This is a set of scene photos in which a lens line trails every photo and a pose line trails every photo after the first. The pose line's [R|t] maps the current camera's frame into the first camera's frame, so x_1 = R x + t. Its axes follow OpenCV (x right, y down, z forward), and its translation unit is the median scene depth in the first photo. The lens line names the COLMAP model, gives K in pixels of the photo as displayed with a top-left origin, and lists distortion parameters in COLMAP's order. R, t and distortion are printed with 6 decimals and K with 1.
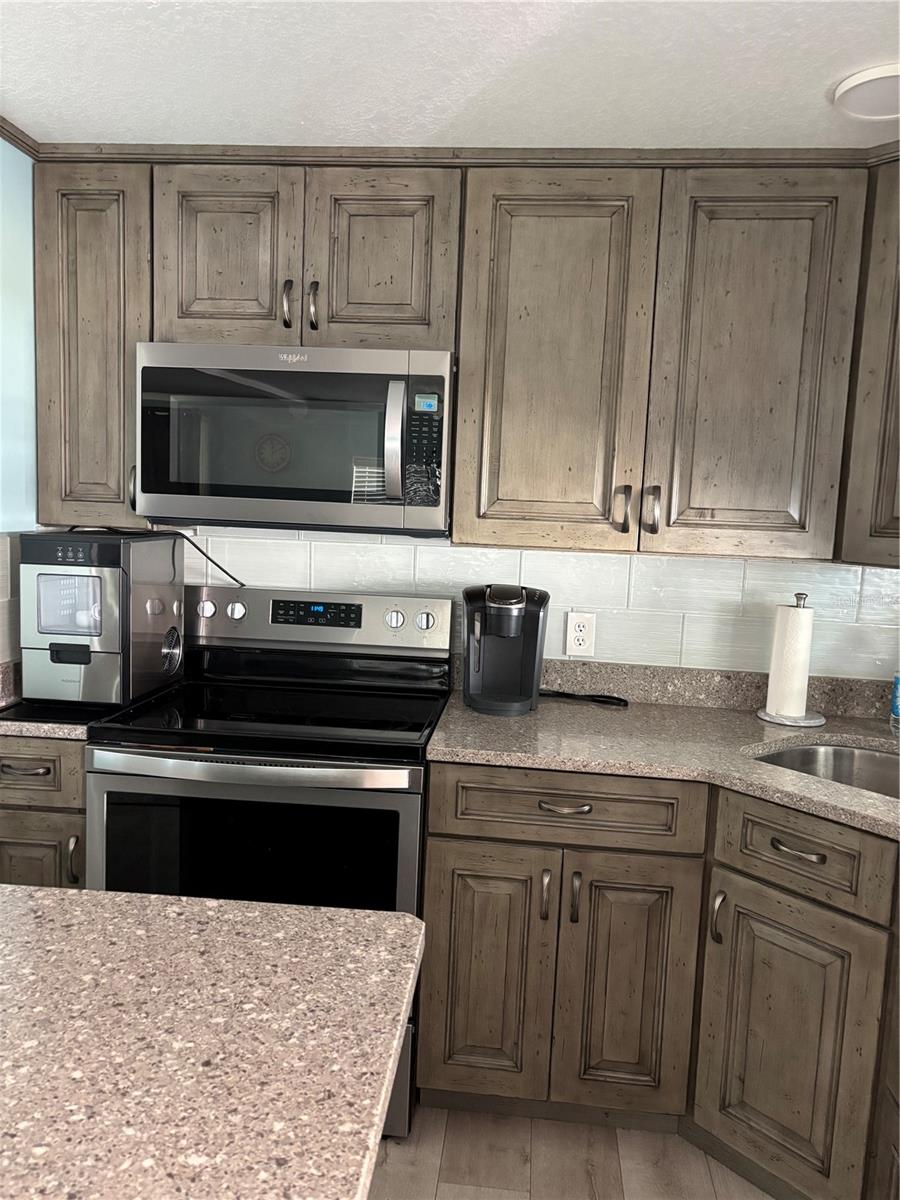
lens RADIAL K [[903.5, 0, 444.9], [0, 903.5, 606.6], [0, 0, 1]] dist [0.047037, -0.057845]
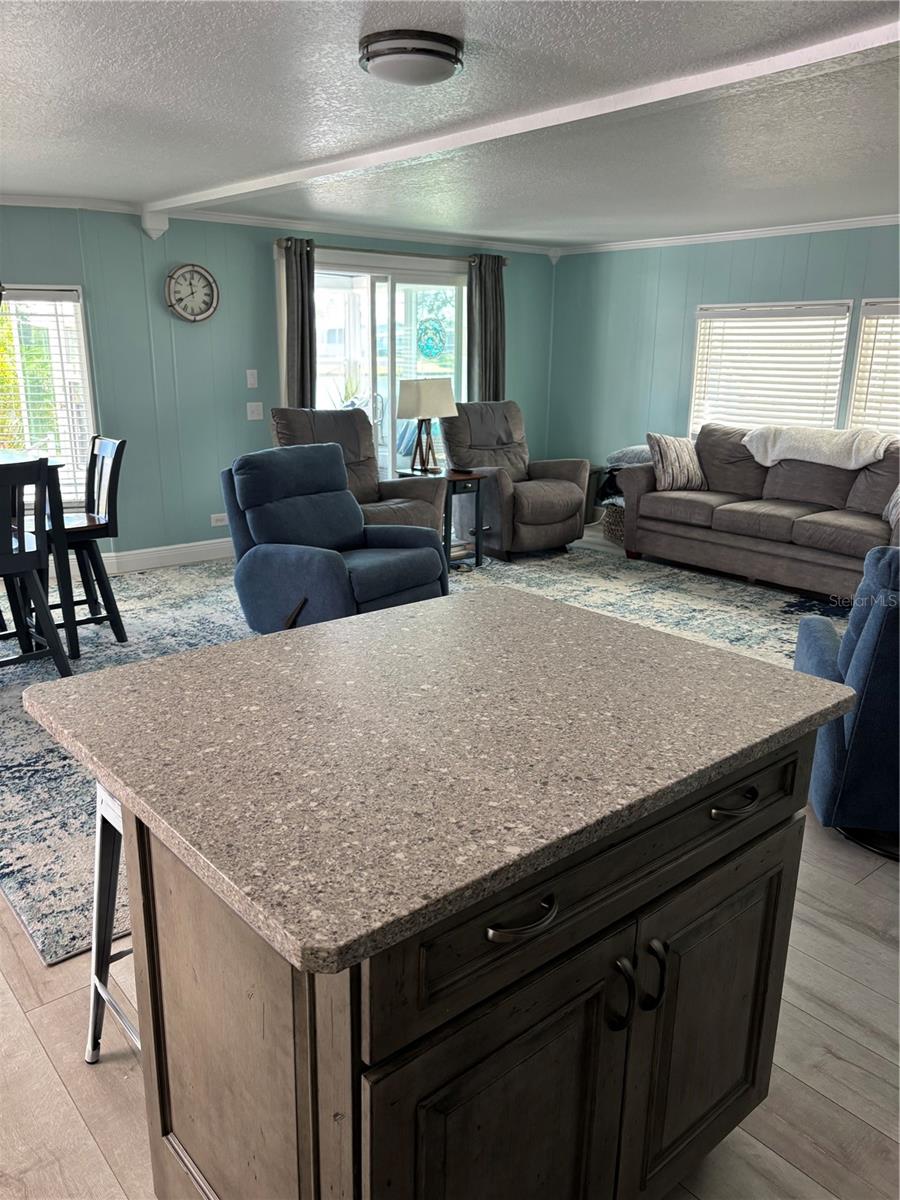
lens RADIAL K [[903.5, 0, 433.4], [0, 903.5, 603.7], [0, 0, 1]] dist [0.047037, -0.057845]
pose [[-0.702621, 0.150493, -0.695468, 0.193213], [-0.112370, 0.941647, 0.317291, -0.087175], [0.702636, 0.301085, -0.644710, 0.744011]]
